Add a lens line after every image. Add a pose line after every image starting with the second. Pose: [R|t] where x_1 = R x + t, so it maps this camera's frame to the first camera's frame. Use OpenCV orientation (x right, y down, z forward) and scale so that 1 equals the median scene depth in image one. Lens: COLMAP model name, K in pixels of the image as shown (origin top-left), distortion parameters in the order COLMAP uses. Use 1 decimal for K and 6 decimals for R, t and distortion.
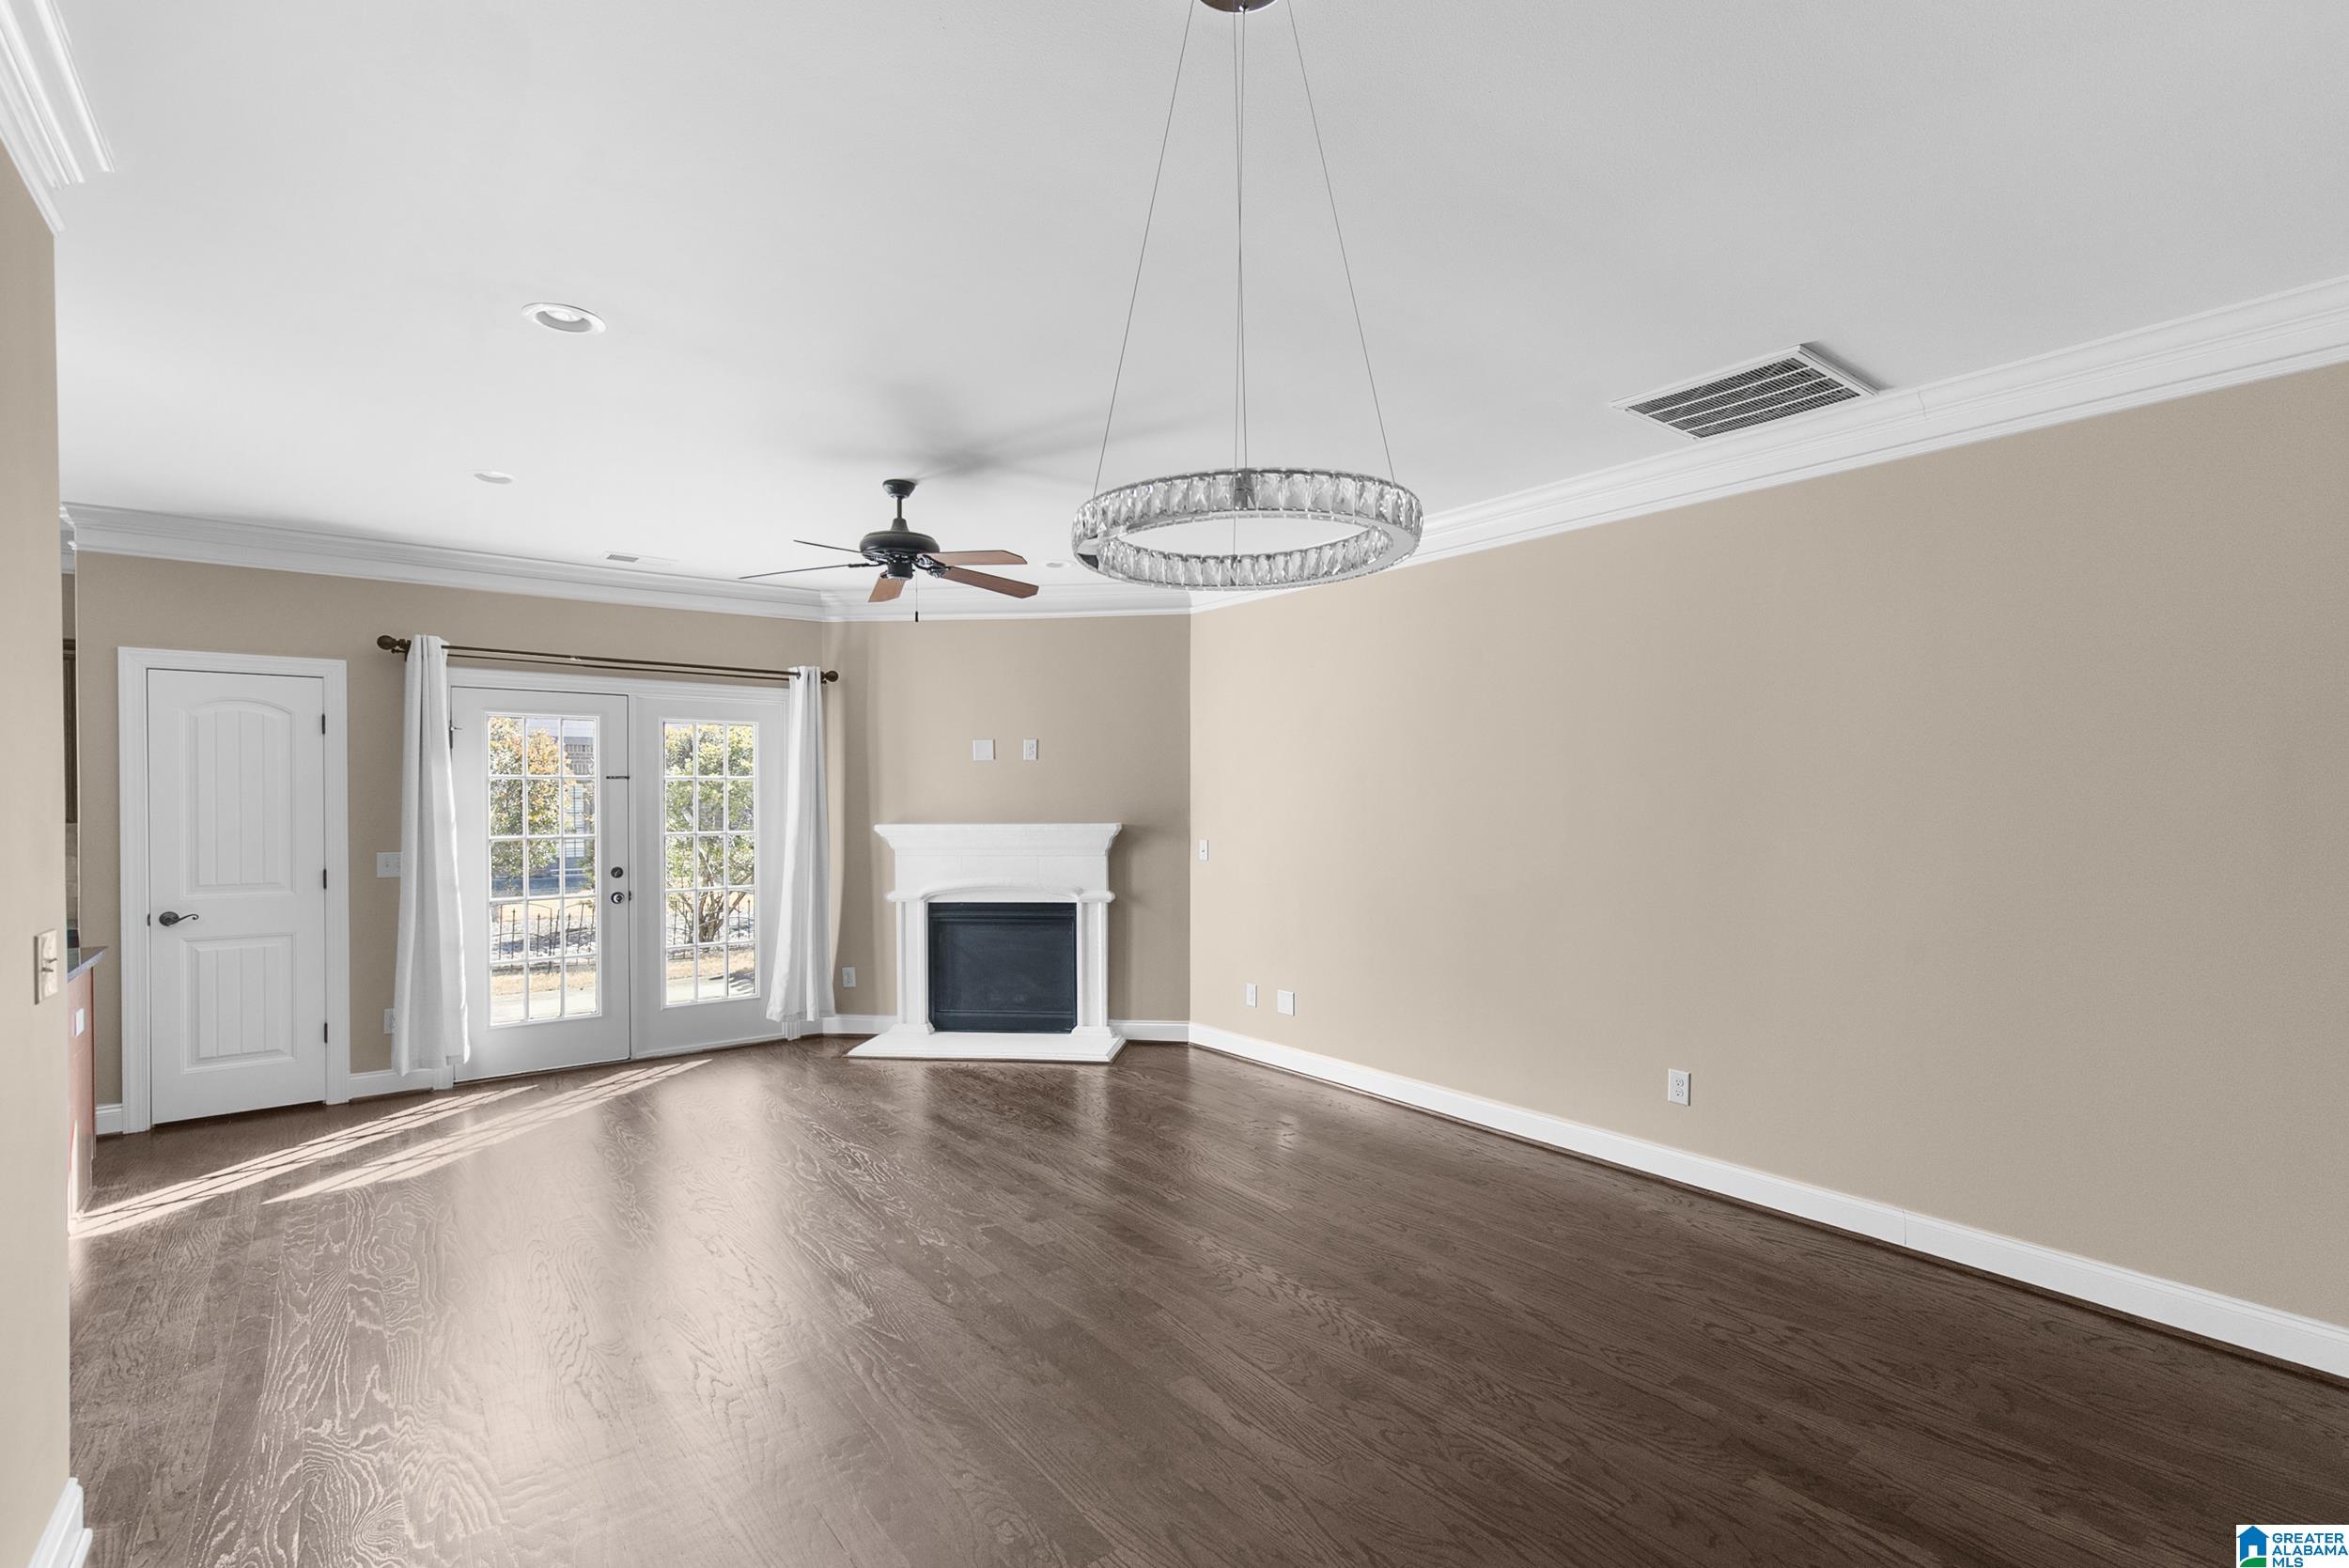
lens RADIAL K [[1062.8, 0, 1172.3], [0, 1062.8, 786.2], [0, 0, 1]] dist [0.003914, -0.000266]
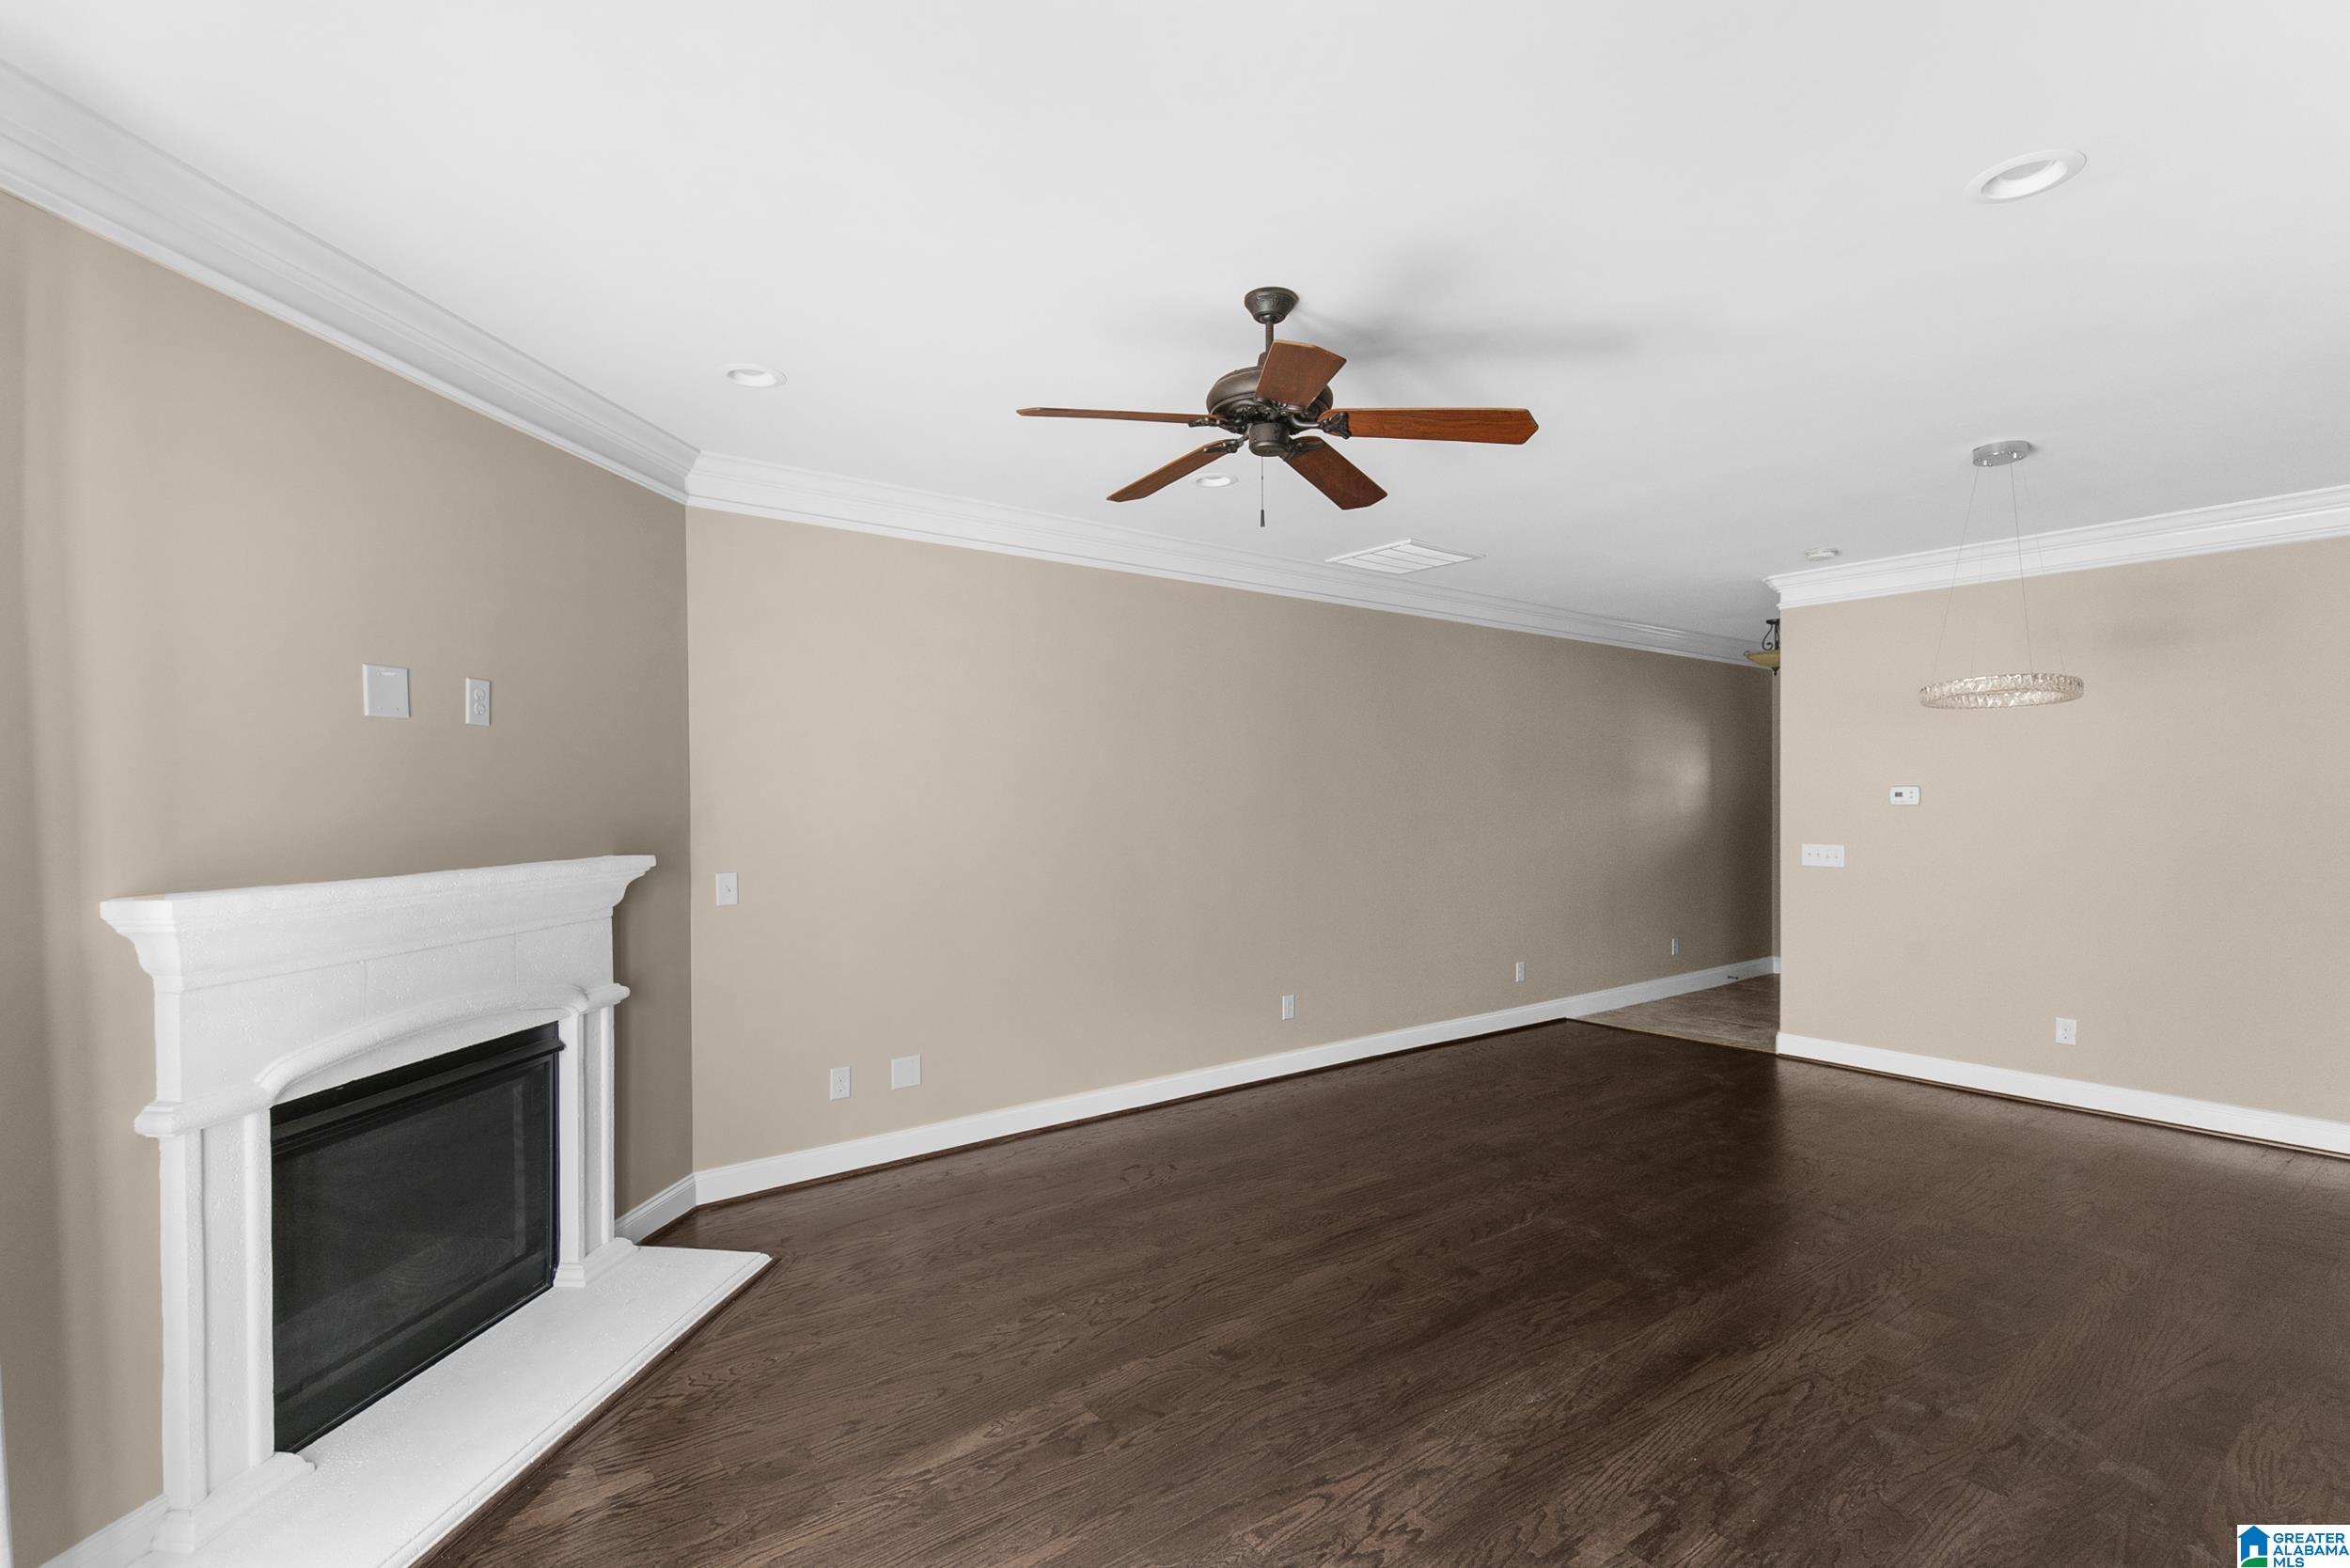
lens RADIAL K [[1063.4, 0, 1171.9], [0, 1063.4, 807.0], [0, 0, 1]] dist [0.003914, -0.000266]
pose [[0.011458, -0.002821, 0.999930, -0.665095], [-0.005000, 0.999983, 0.002879, 0.008583], [-0.999922, -0.005033, 0.011444, 0.805007]]
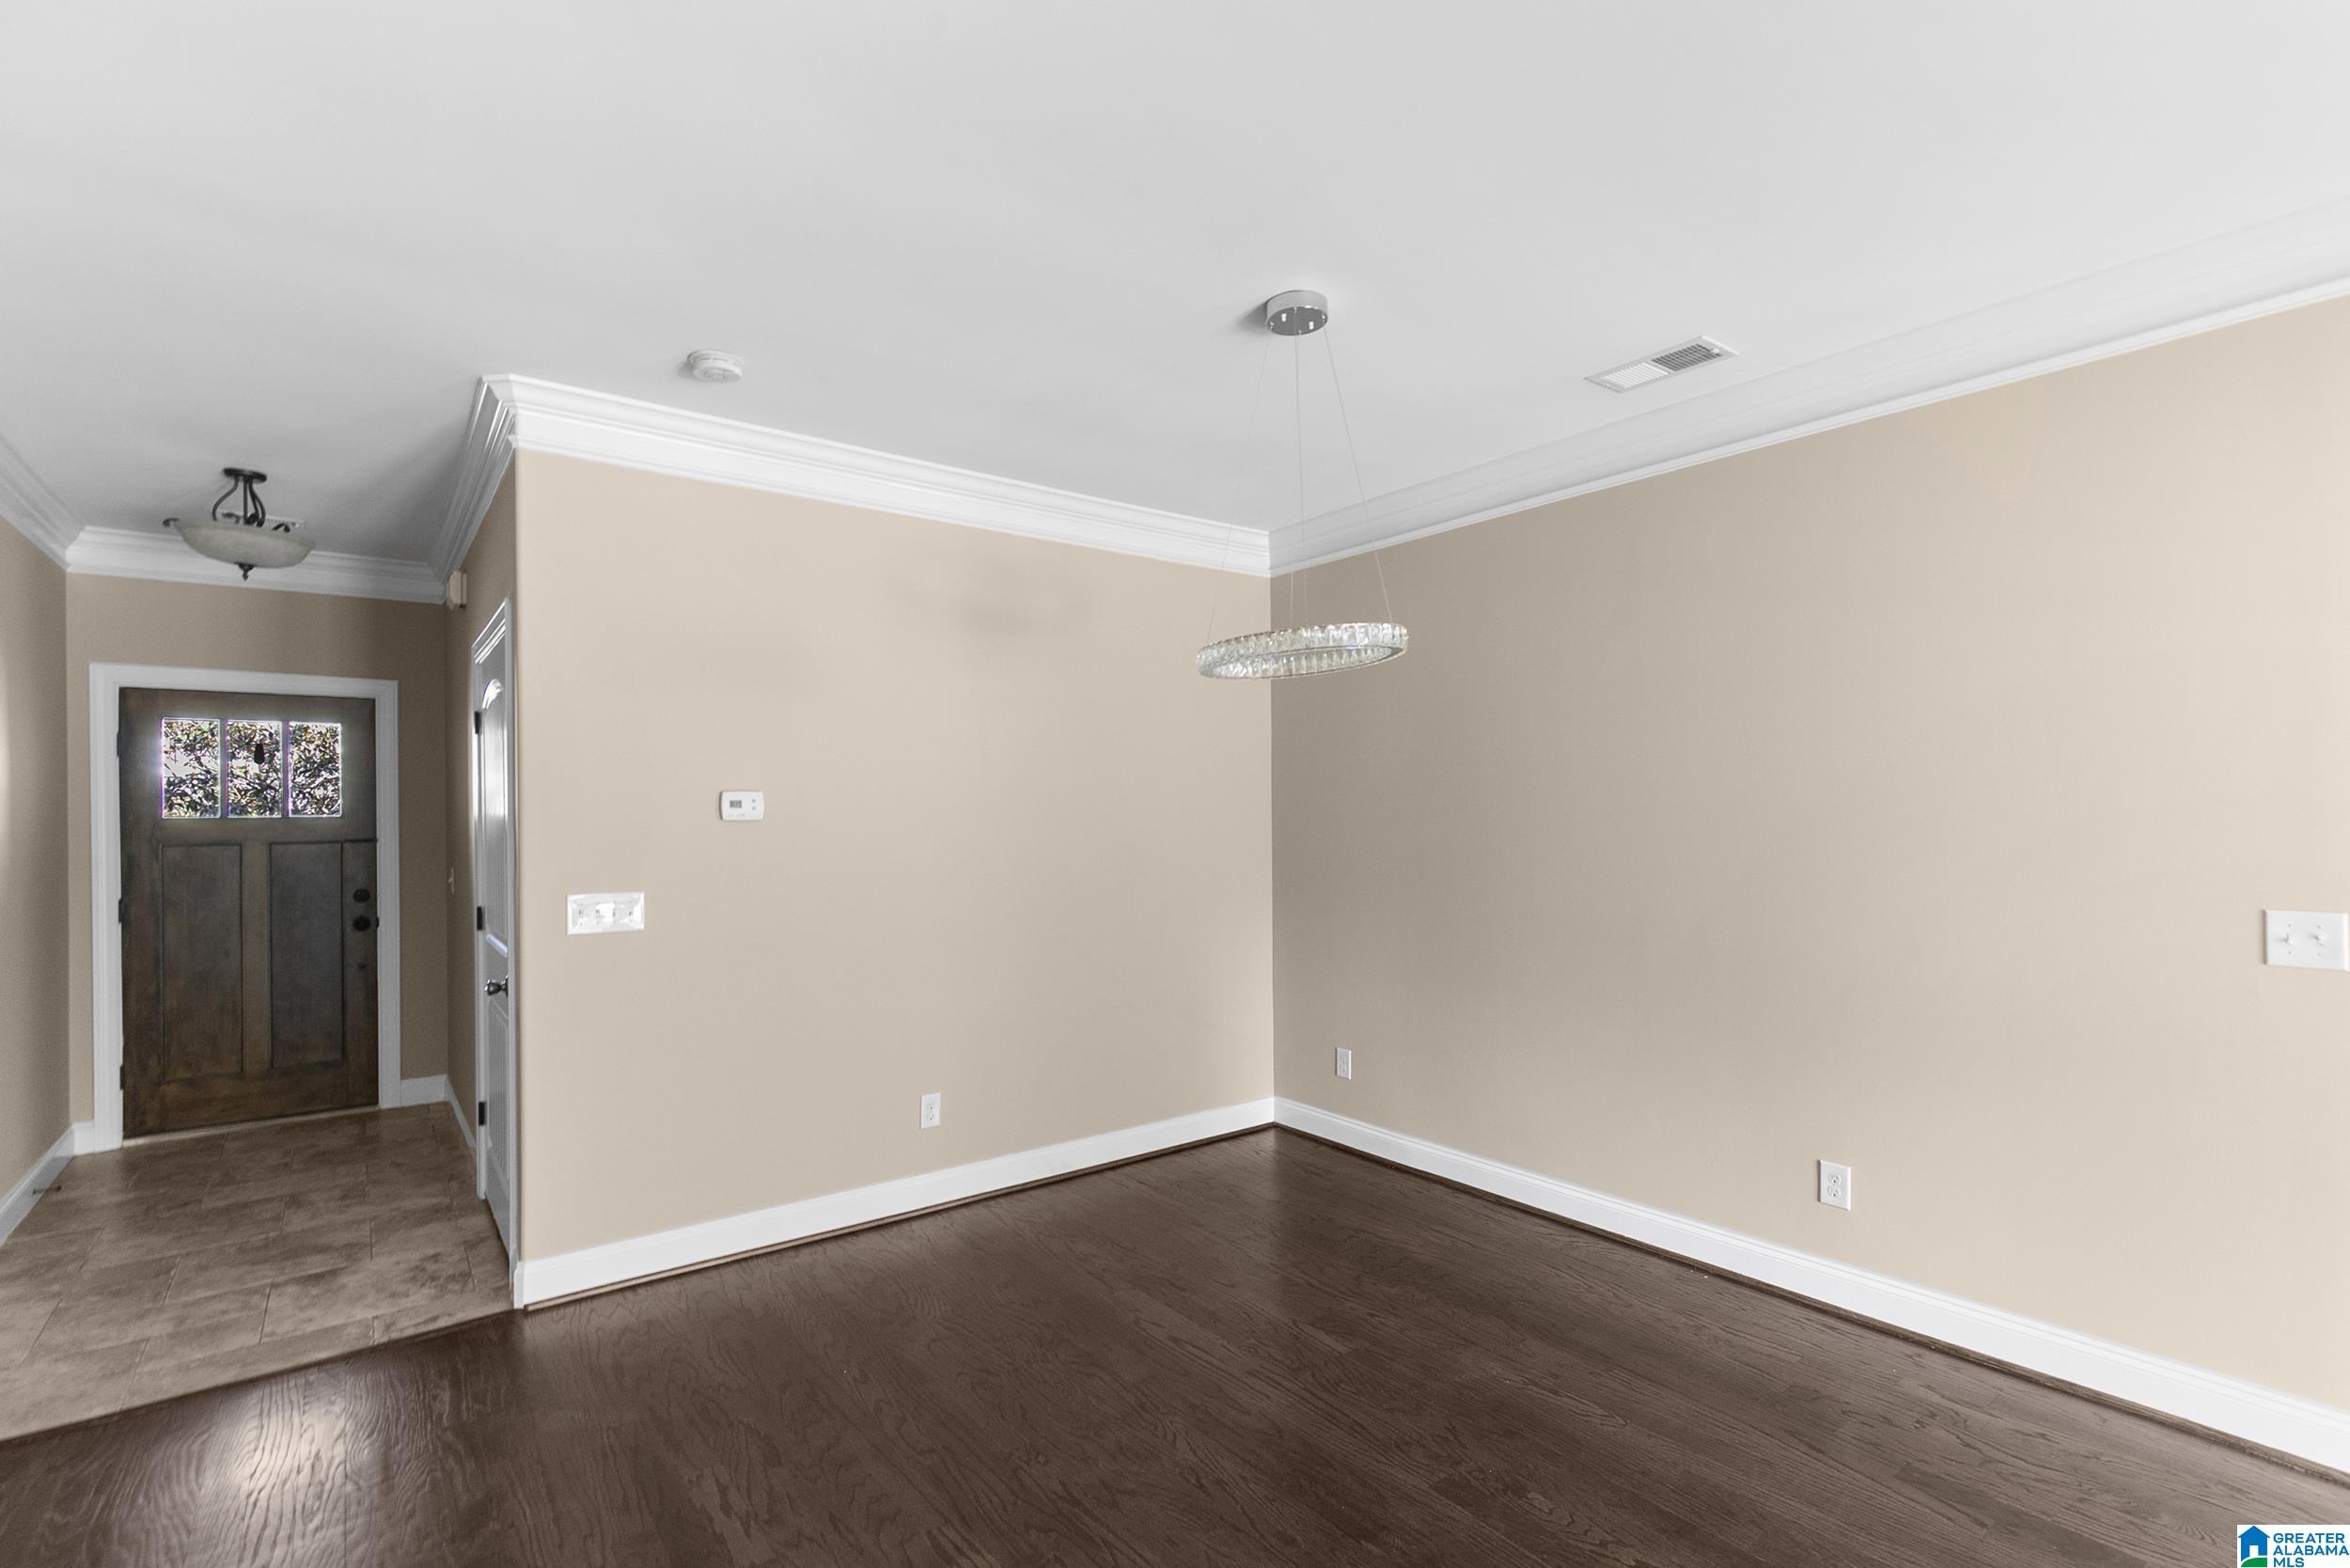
lens RADIAL K [[1063.4, 0, 1178.4], [0, 1063.4, 809.3], [0, 0, 1]] dist [0.003914, -0.000266]
pose [[-0.999919, 0.008768, 0.009278, 0.067832], [0.008674, 0.999911, -0.010123, 0.008123], [-0.009366, -0.010041, -0.999906, 0.756594]]
